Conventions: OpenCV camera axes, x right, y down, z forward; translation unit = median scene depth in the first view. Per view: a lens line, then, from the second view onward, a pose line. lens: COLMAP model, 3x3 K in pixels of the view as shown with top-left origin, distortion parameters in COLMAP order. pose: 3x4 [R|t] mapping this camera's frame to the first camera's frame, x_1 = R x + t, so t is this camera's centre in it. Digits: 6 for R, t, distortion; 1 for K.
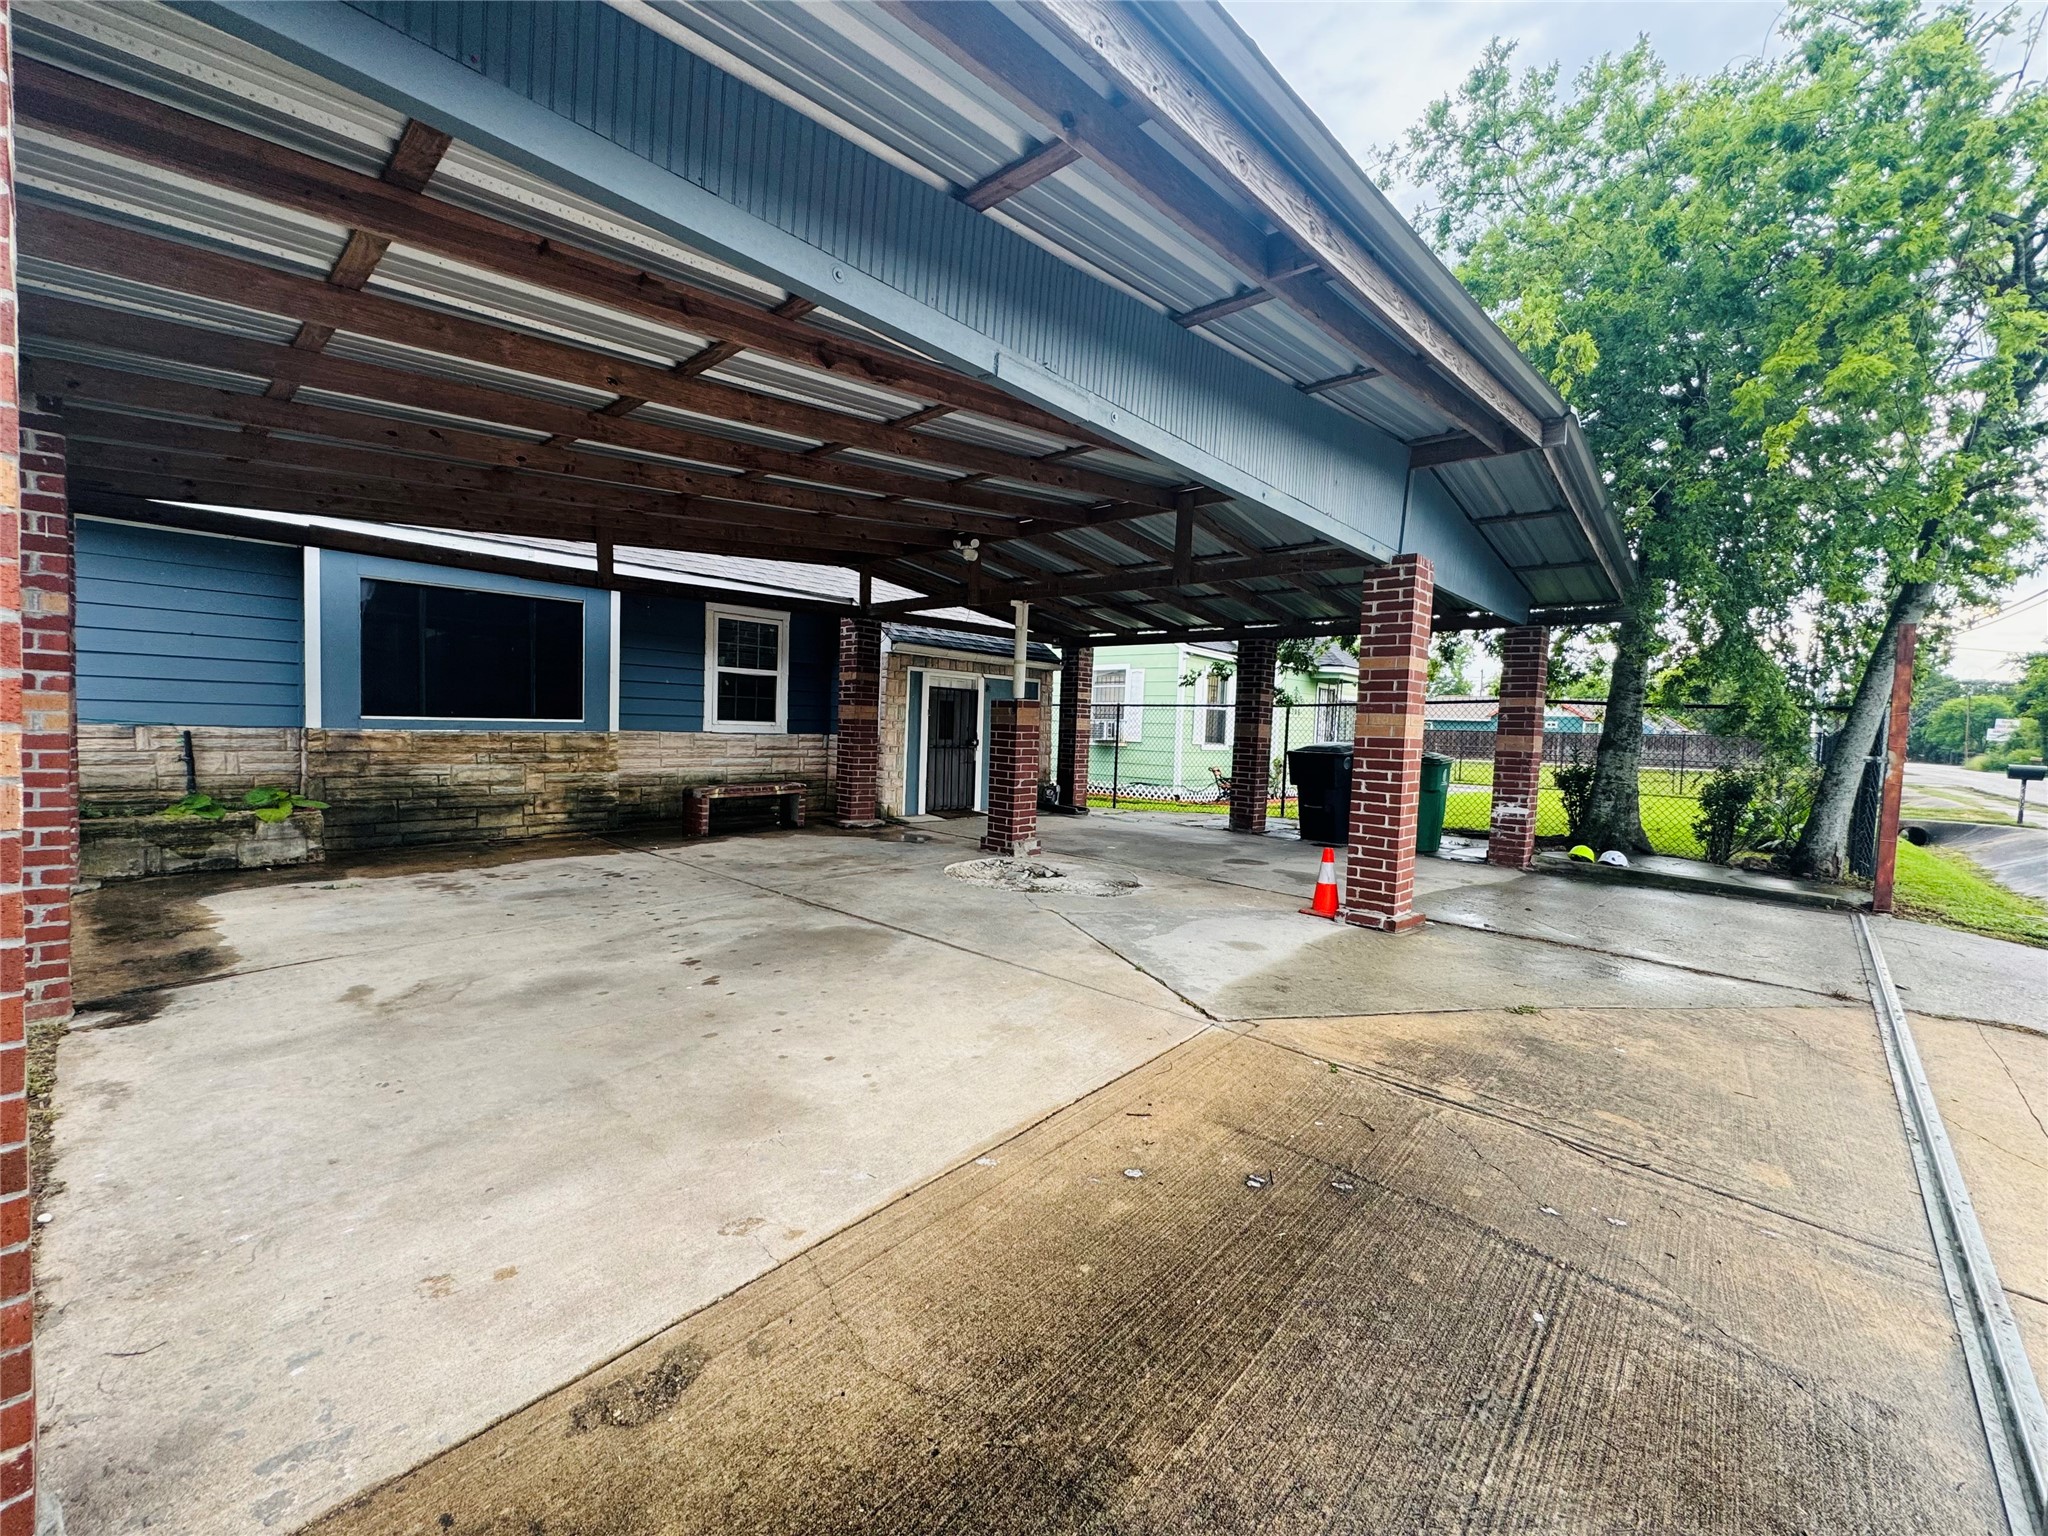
lens RADIAL K [[826.5, 0, 1012.0], [0, 826.5, 764.3], [0, 0, 1]] dist [-0.002283, -0.000119]
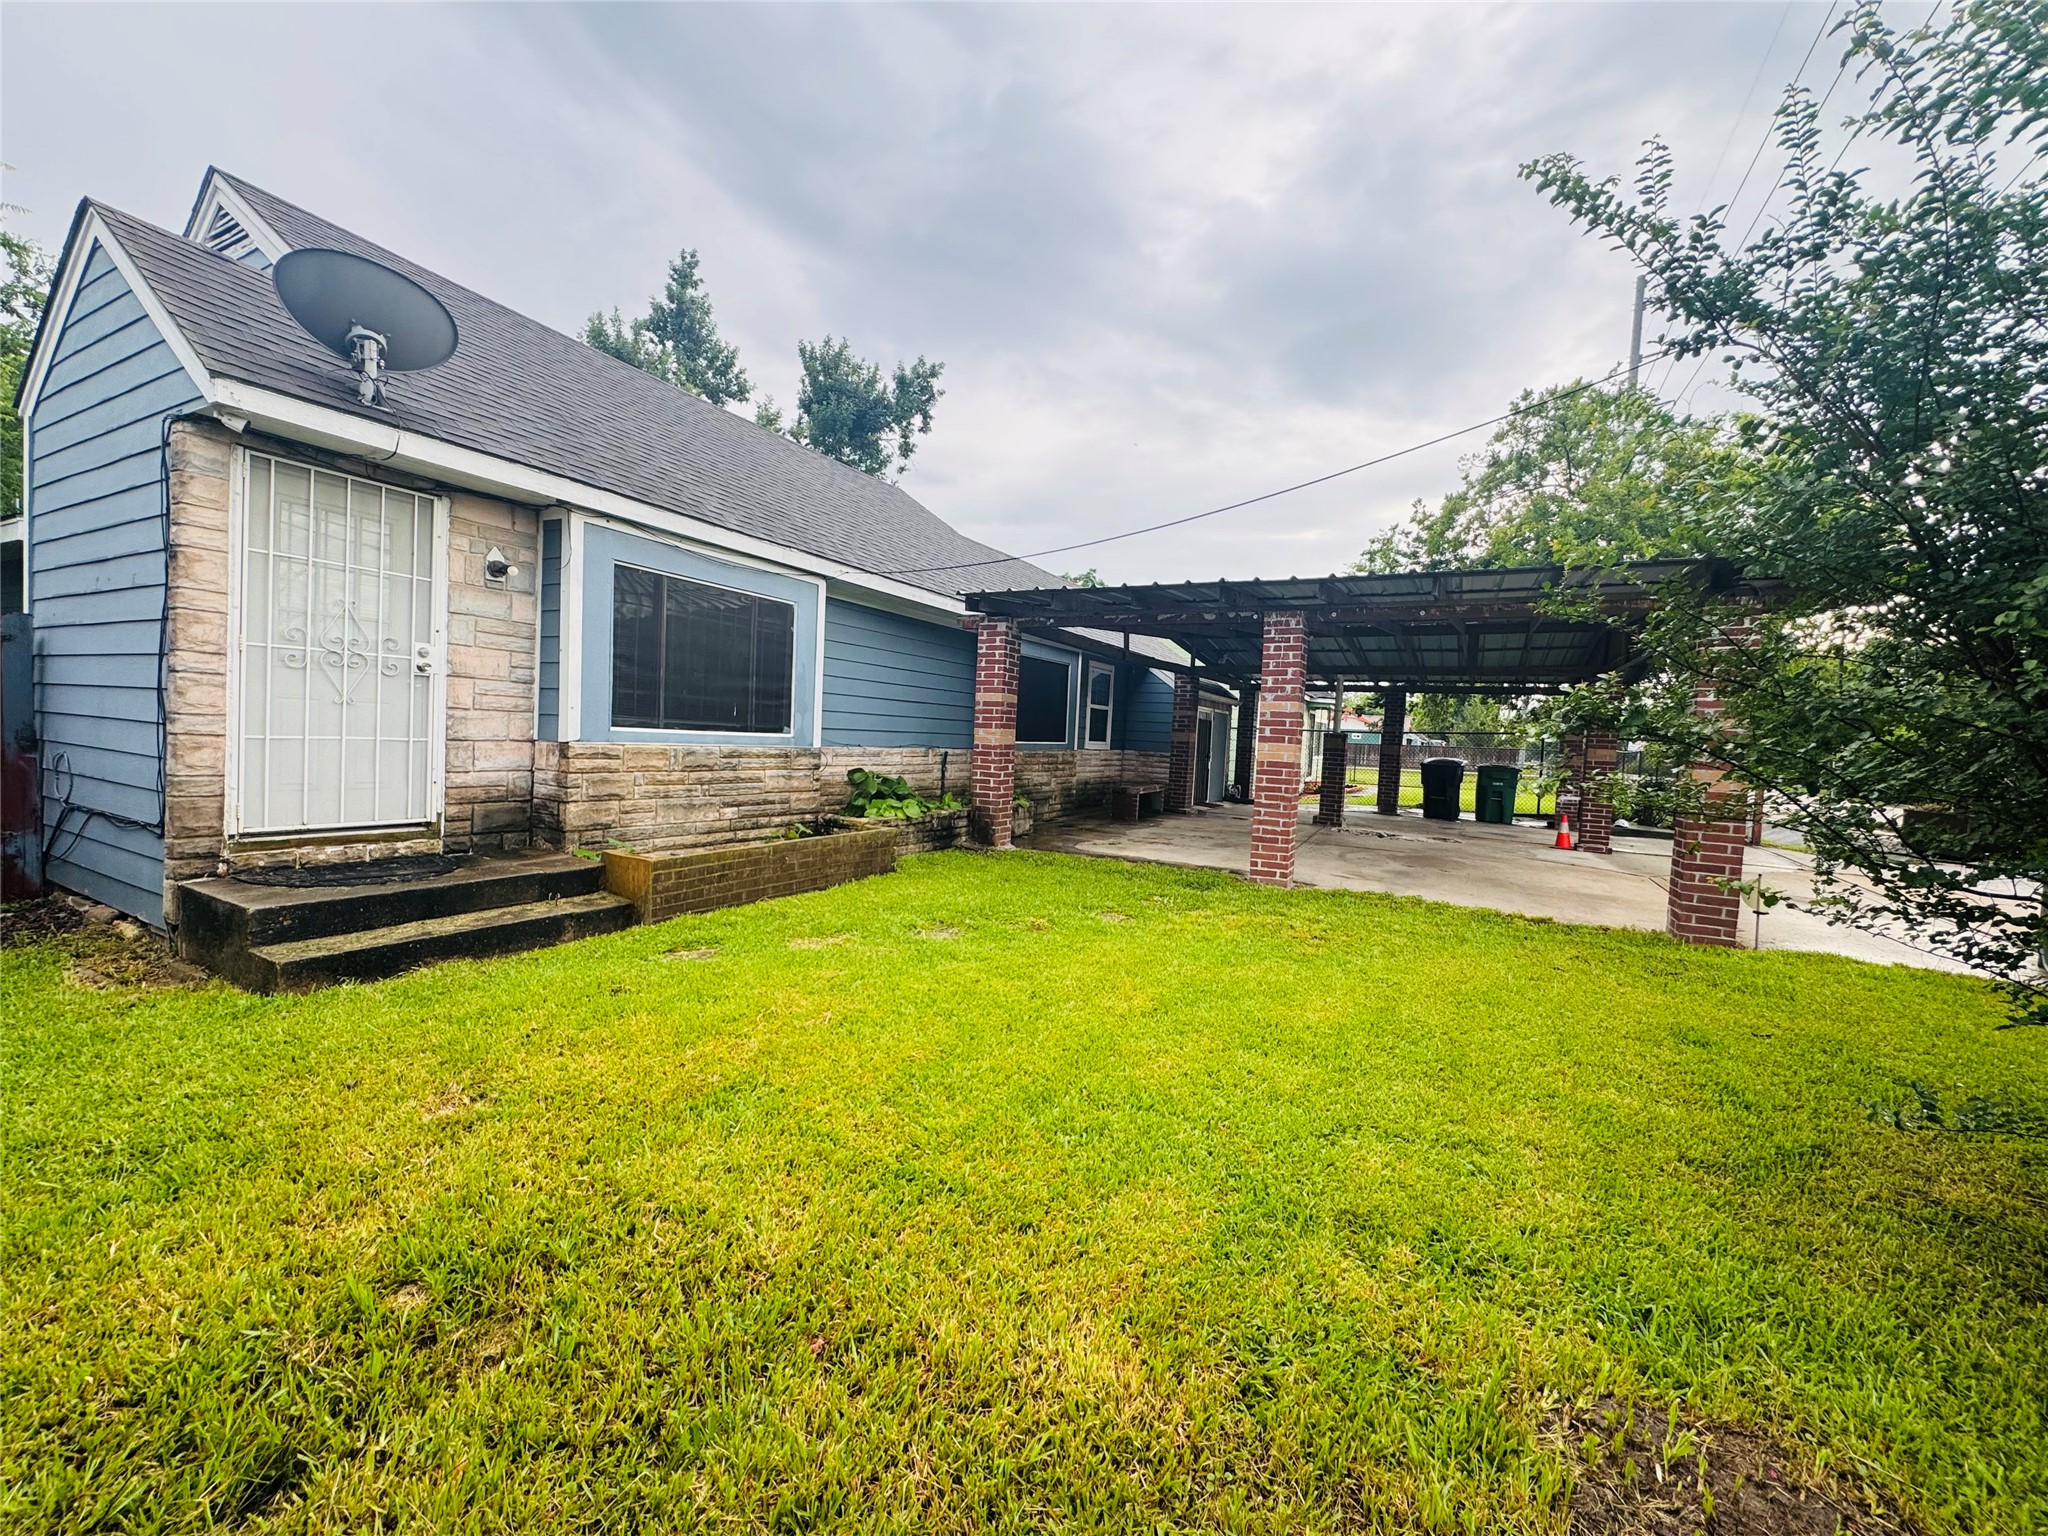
lens RADIAL K [[826.5, 0, 1012.0], [0, 826.5, 764.3], [0, 0, 1]] dist [-0.002283, -0.000119]
pose [[0.970444, 0.003029, 0.241309, -1.010484], [-0.002176, 0.999990, -0.003803, -0.008769], [-0.241318, 0.003165, 0.970441, -0.458421]]
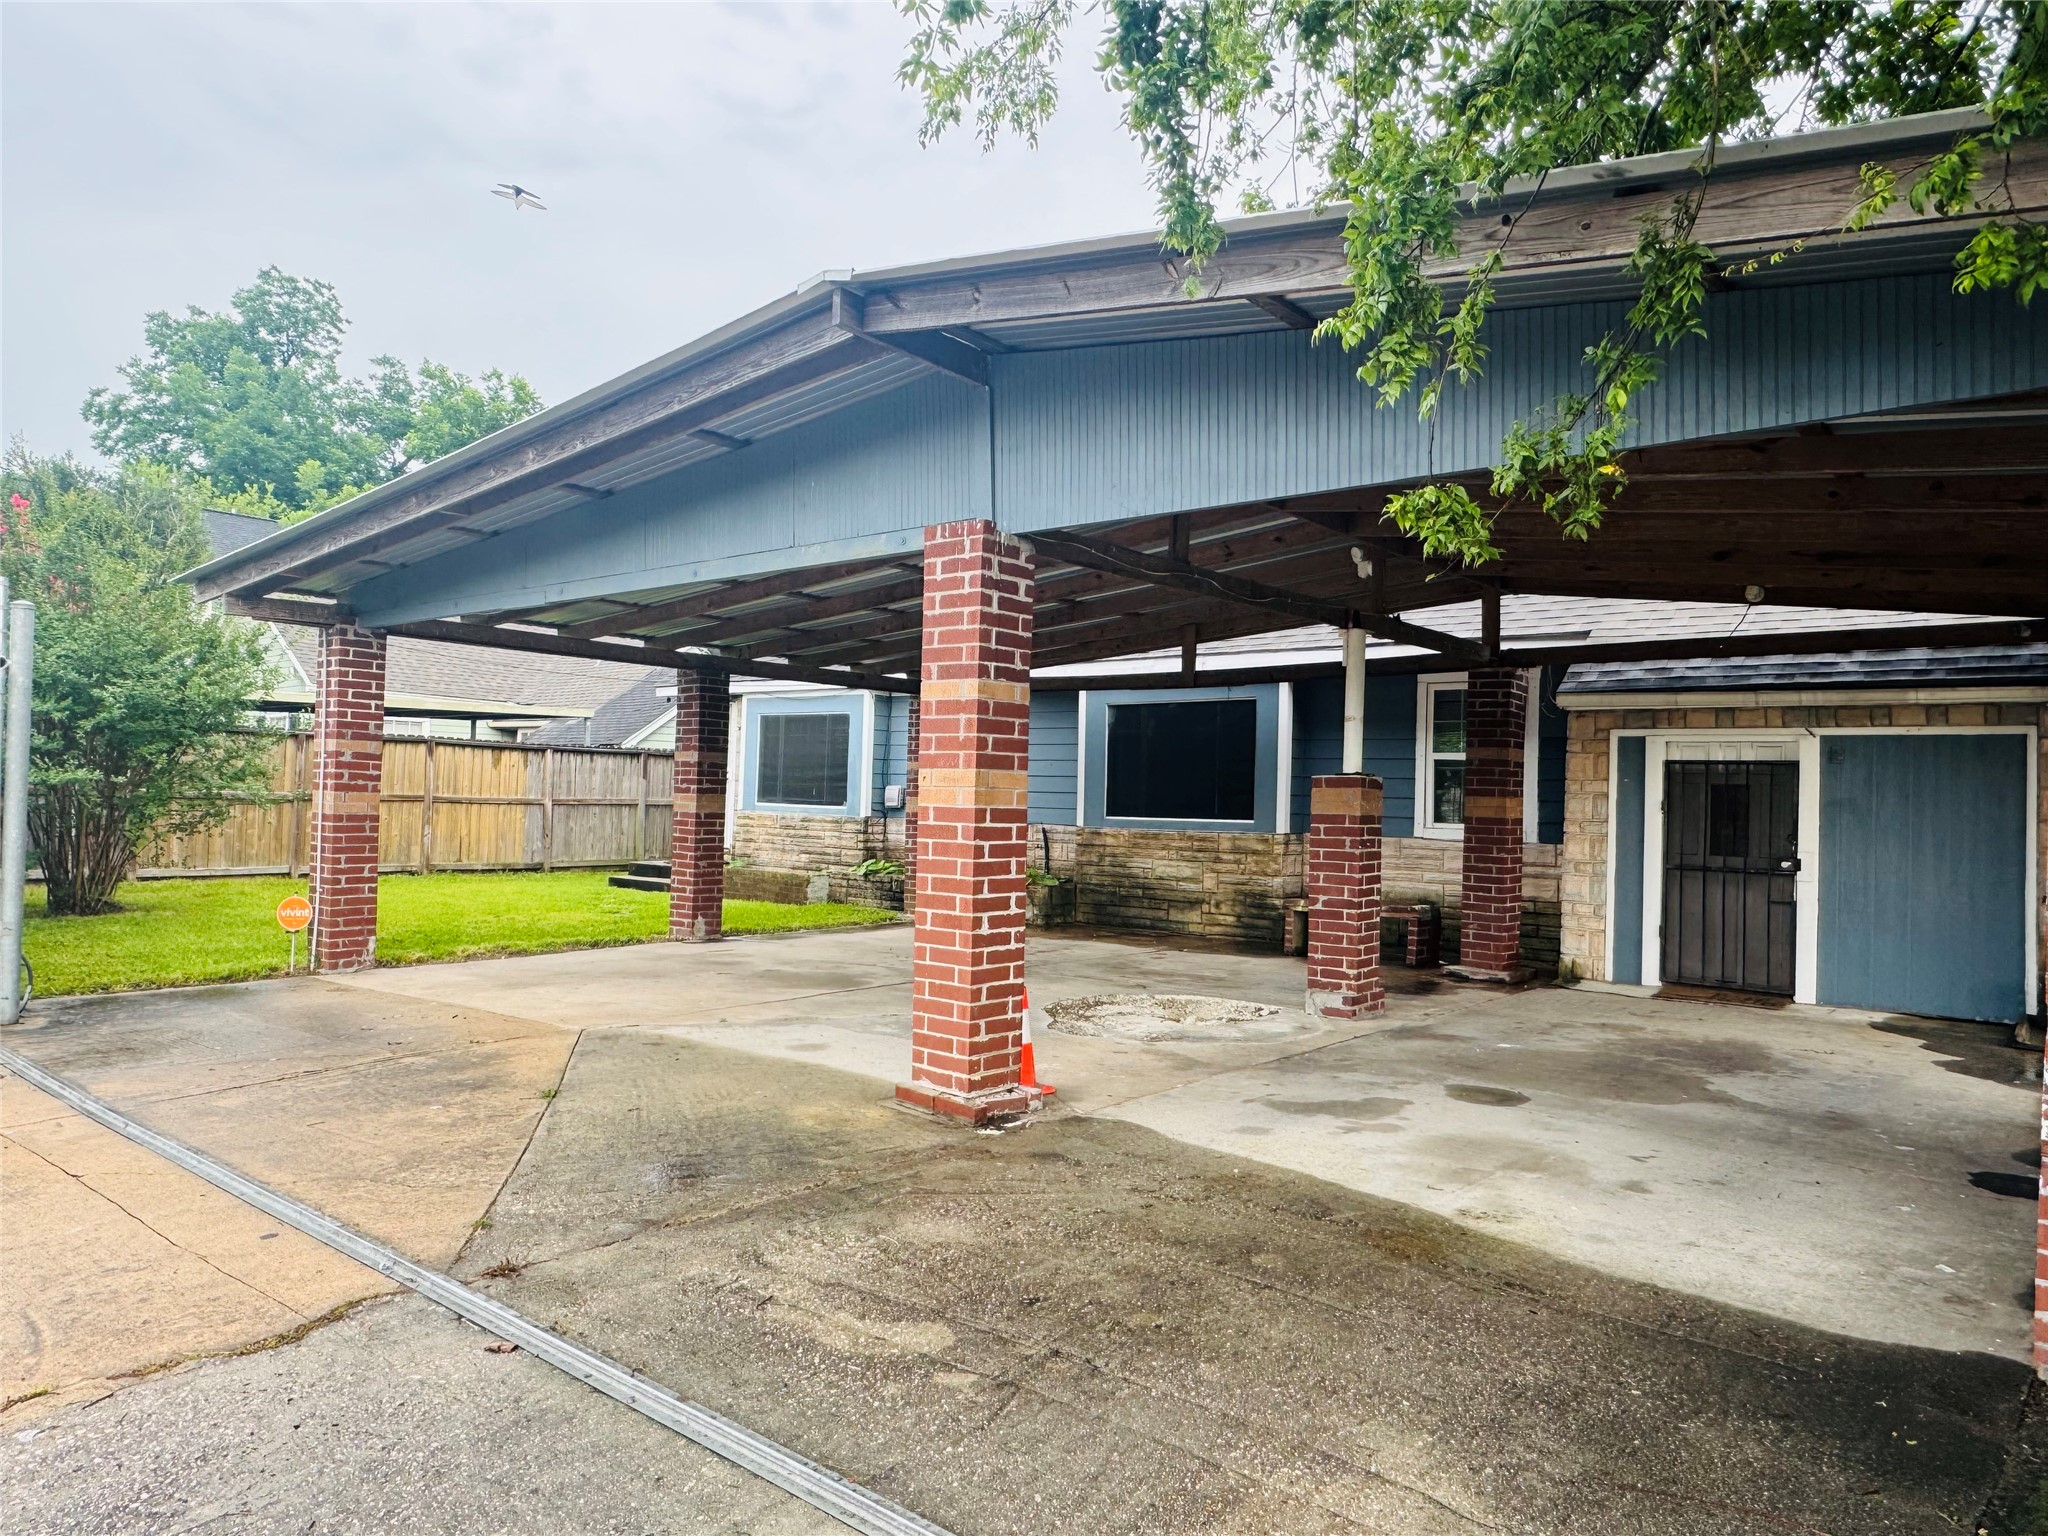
lens RADIAL K [[1352.5, 0, 1024.0], [0, 1352.5, 768.0], [0, 0, 1]] dist [-0.001931, -0.000118]
pose [[0.043763, -0.055992, -0.997472, 1.067735], [-0.074070, 0.995498, -0.059131, -0.001962], [0.996292, 0.076471, 0.039419, 0.690158]]
